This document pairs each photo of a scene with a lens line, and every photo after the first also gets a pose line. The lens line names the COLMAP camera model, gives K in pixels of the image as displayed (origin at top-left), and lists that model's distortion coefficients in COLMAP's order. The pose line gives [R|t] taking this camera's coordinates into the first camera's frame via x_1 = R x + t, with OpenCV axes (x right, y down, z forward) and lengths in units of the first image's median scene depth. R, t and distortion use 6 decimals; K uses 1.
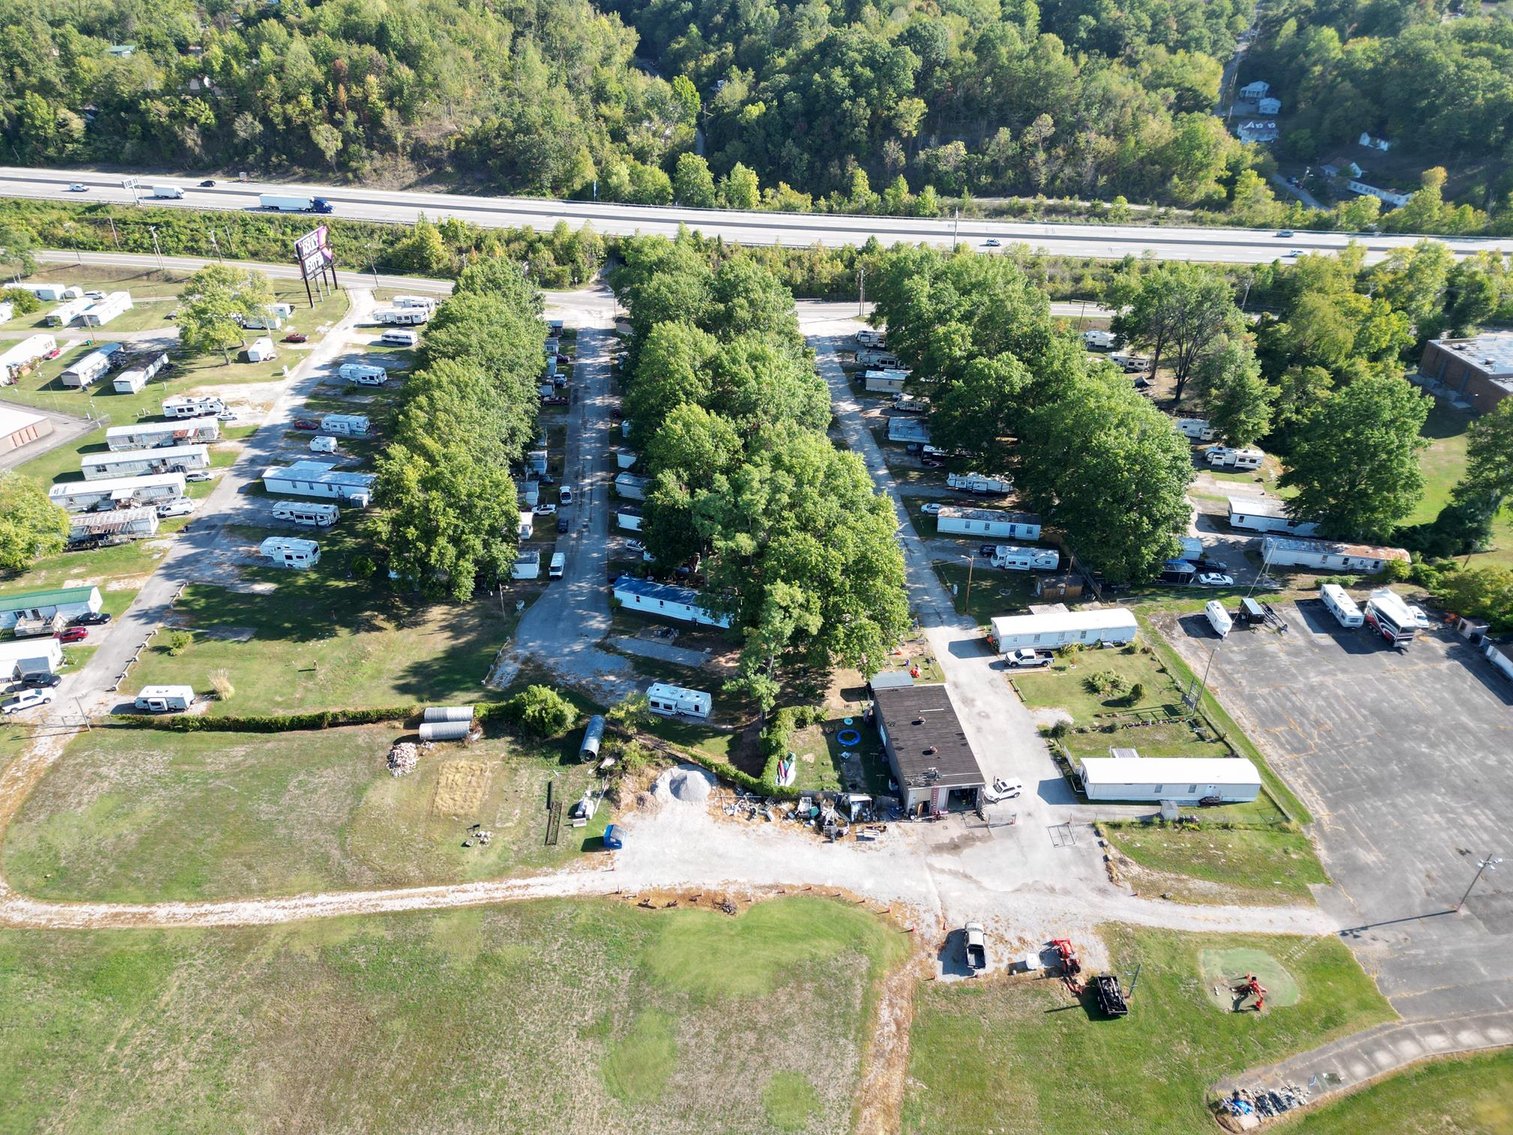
lens RADIAL K [[1058.4, 0, 755.3], [0, 1058.4, 561.7], [0, 0, 1]] dist [0.075671, -0.072823]
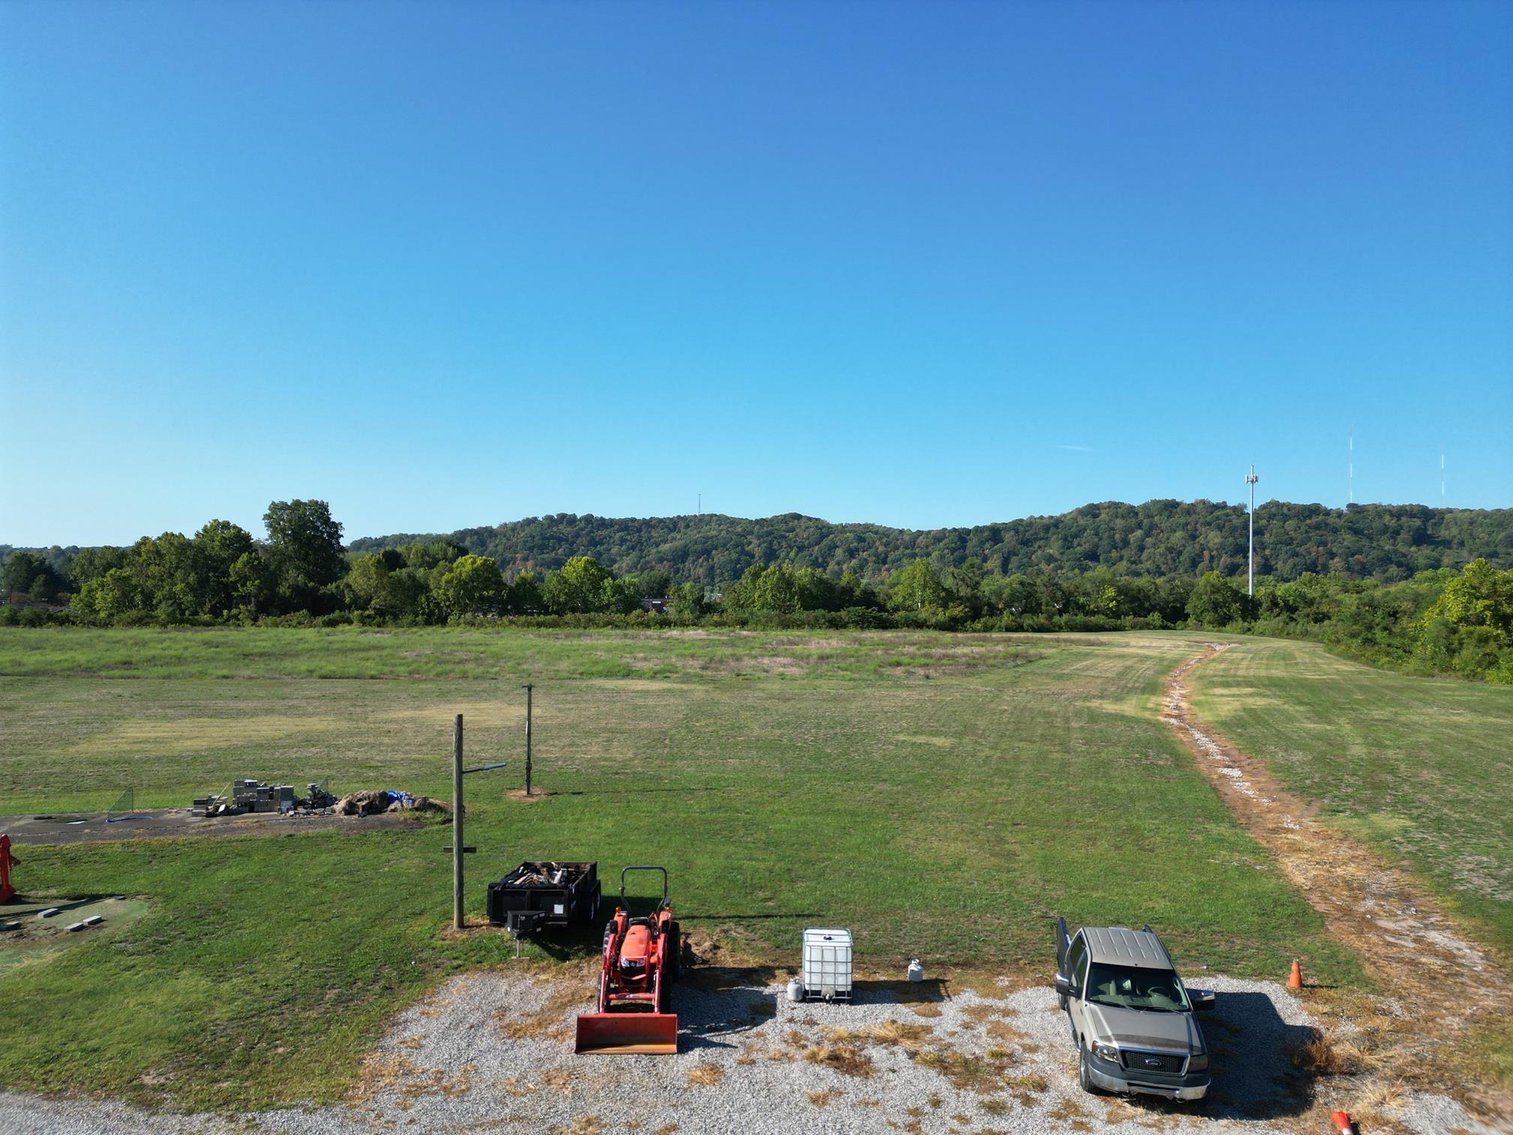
lens RADIAL K [[1052.5, 0, 756.8], [0, 1052.5, 567.1], [0, 0, 1]] dist [0.080670, -0.078795]
pose [[-0.998929, -0.009453, 0.045292, 0.130619], [0.015200, 0.857526, 0.514215, 0.102008], [-0.043699, 0.514353, -0.856464, 0.563069]]
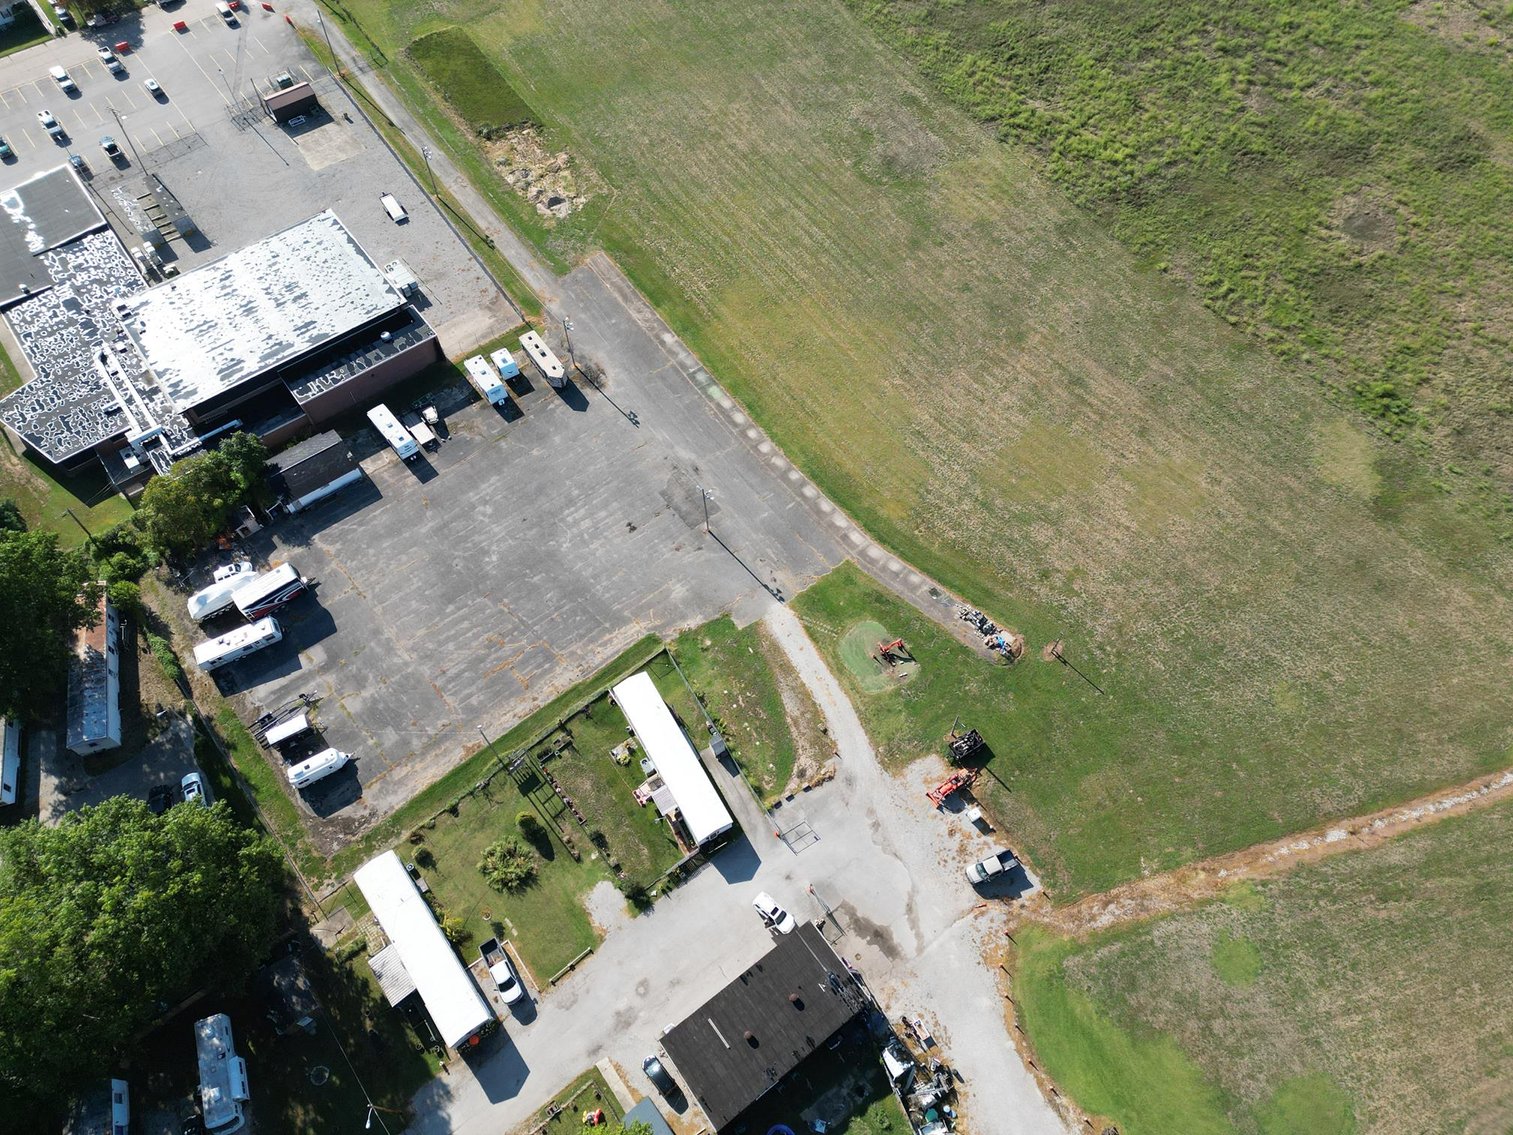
lens RADIAL K [[1053.8, 0, 755.3], [0, 1053.8, 565.2], [0, 0, 1]] dist [0.078244, -0.075098]
pose [[-0.501217, -0.744559, 0.440923, 0.042989], [0.465390, 0.197633, 0.862759, -0.341179], [-0.729516, 0.637631, 0.247454, 0.367208]]
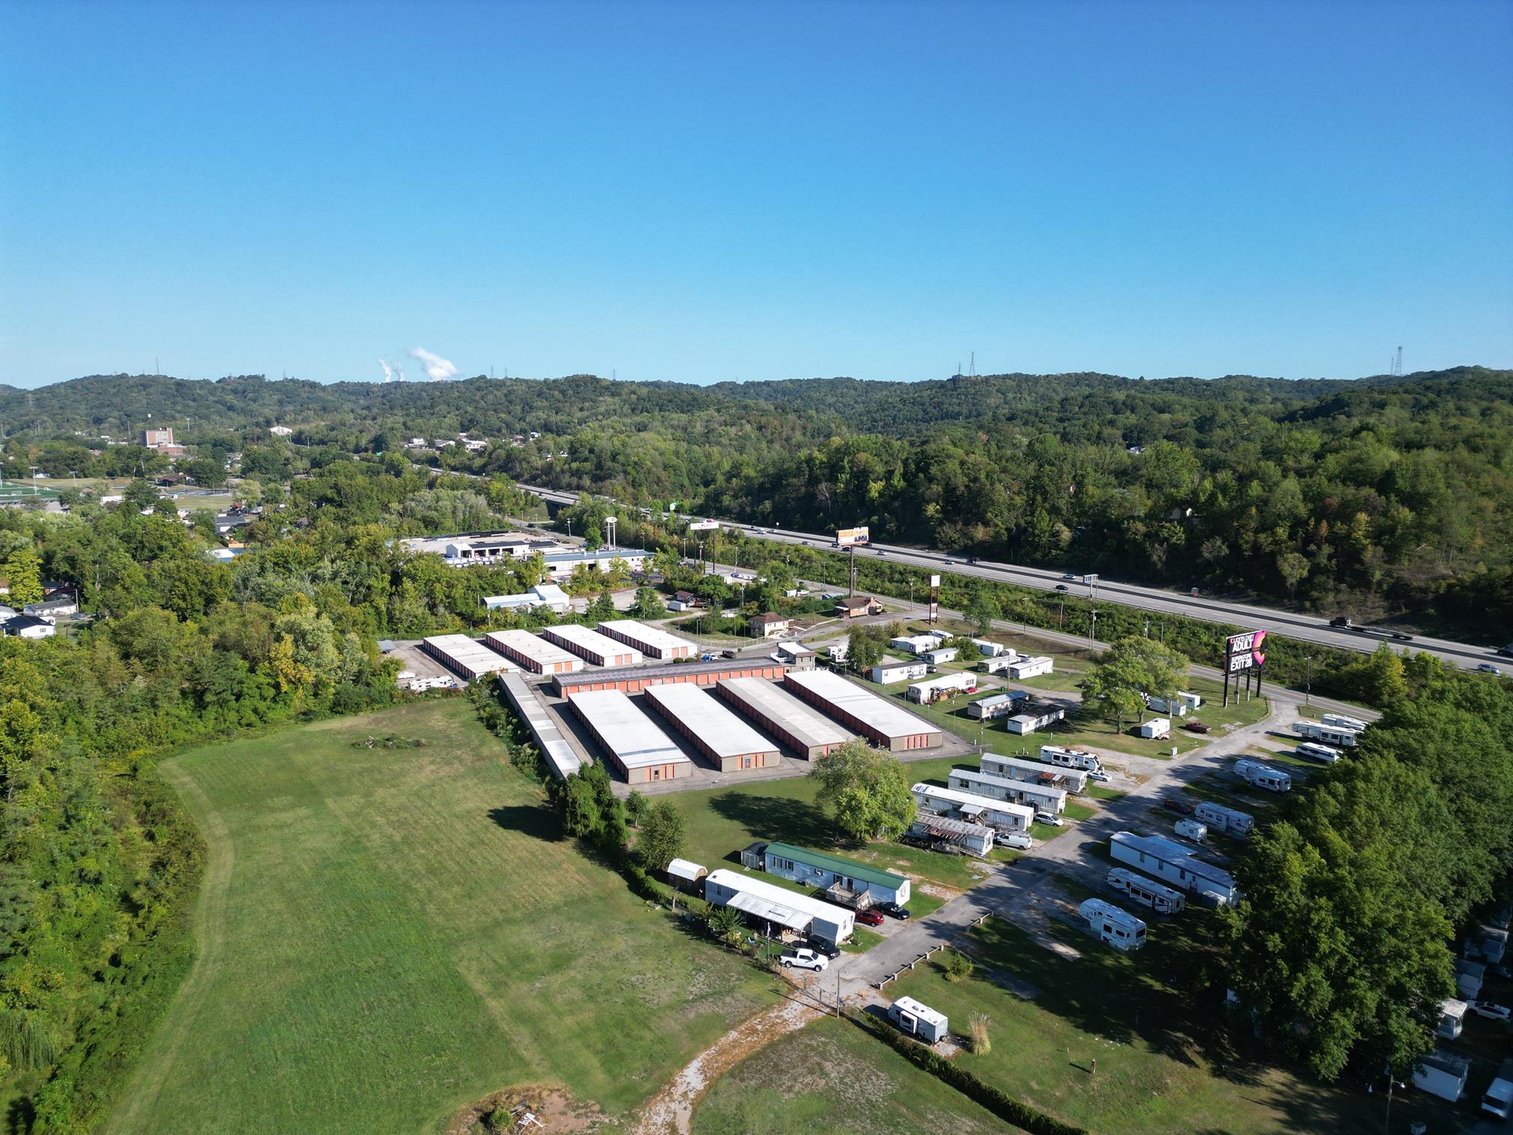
lens RADIAL K [[1053.8, 0, 755.3], [0, 1053.8, 565.2], [0, 0, 1]] dist [0.078244, -0.075098]
pose [[0.675333, 0.107127, -0.729691, -0.042492], [-0.399769, 0.884606, -0.240118, 0.042058], [0.619766, 0.453867, 0.640230, 0.149165]]
